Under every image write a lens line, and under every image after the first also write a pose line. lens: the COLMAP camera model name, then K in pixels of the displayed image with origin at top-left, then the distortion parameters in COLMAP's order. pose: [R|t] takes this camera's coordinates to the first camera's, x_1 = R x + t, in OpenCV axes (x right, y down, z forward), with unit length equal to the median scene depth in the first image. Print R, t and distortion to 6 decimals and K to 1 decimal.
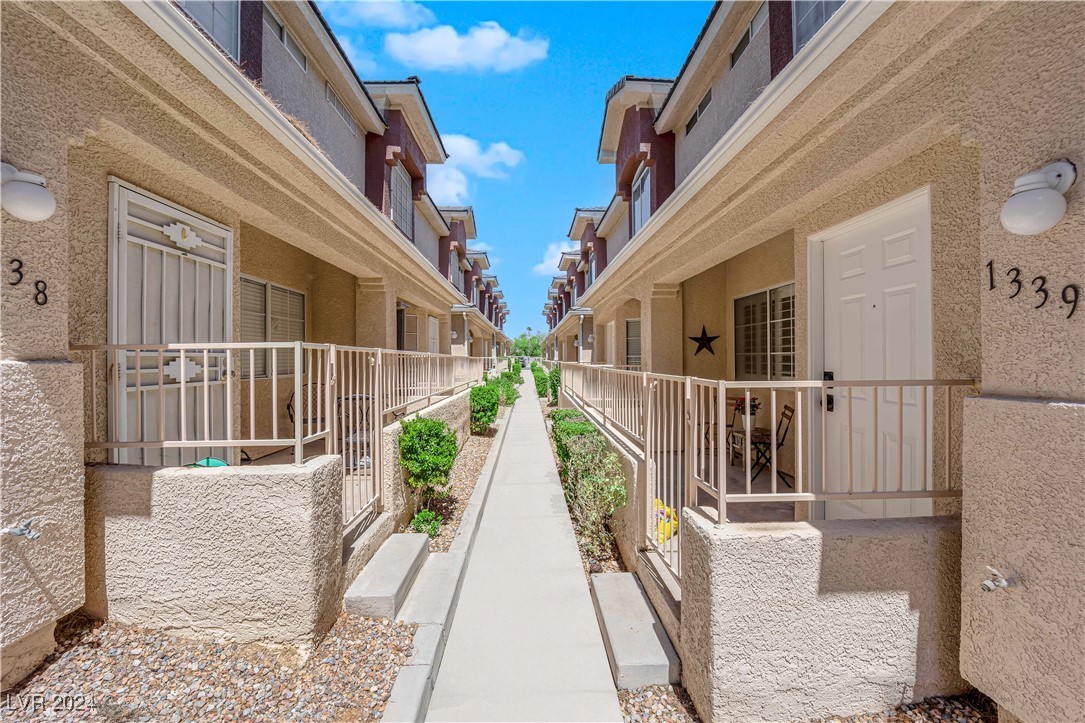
lens RADIAL K [[459.6, 0, 542.5], [0, 459.6, 361.5], [0, 0, 1]] dist [-0.001753, -0.000385]
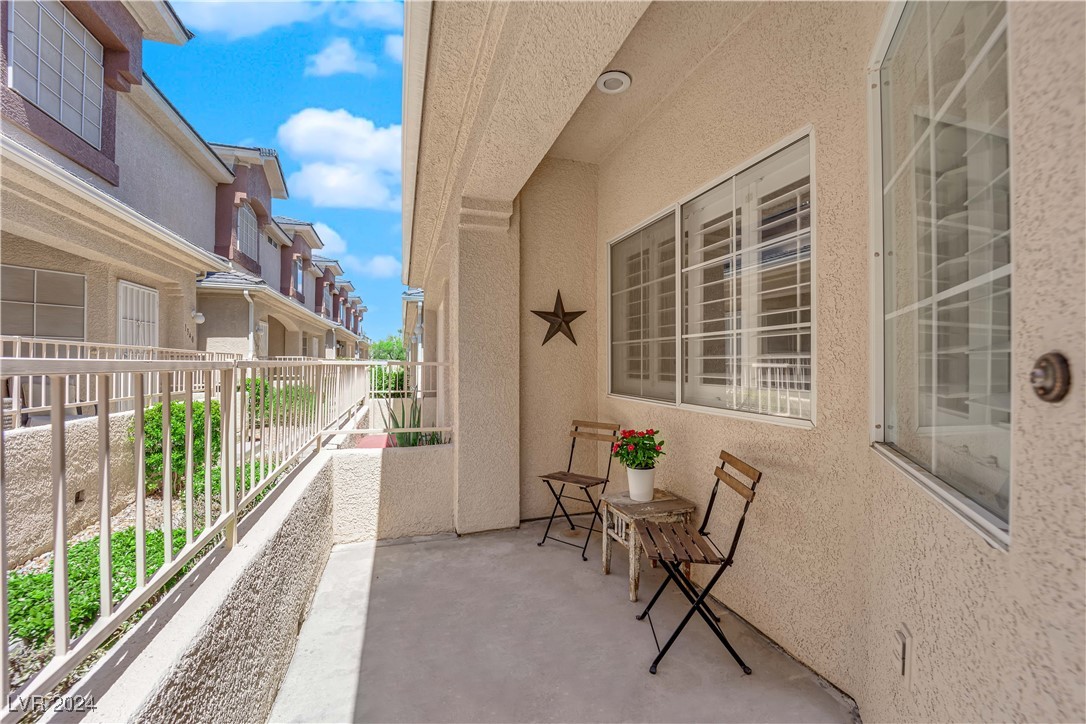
lens RADIAL K [[436.1, 0, 542.2], [0, 436.1, 359.0], [0, 0, 1]] dist [-0.007988, -0.004774]
pose [[0.968984, 0.013152, 0.246773, 0.215598], [-0.007931, 0.999723, -0.022139, 0.015509], [-0.246996, 0.019495, 0.968820, 0.529269]]
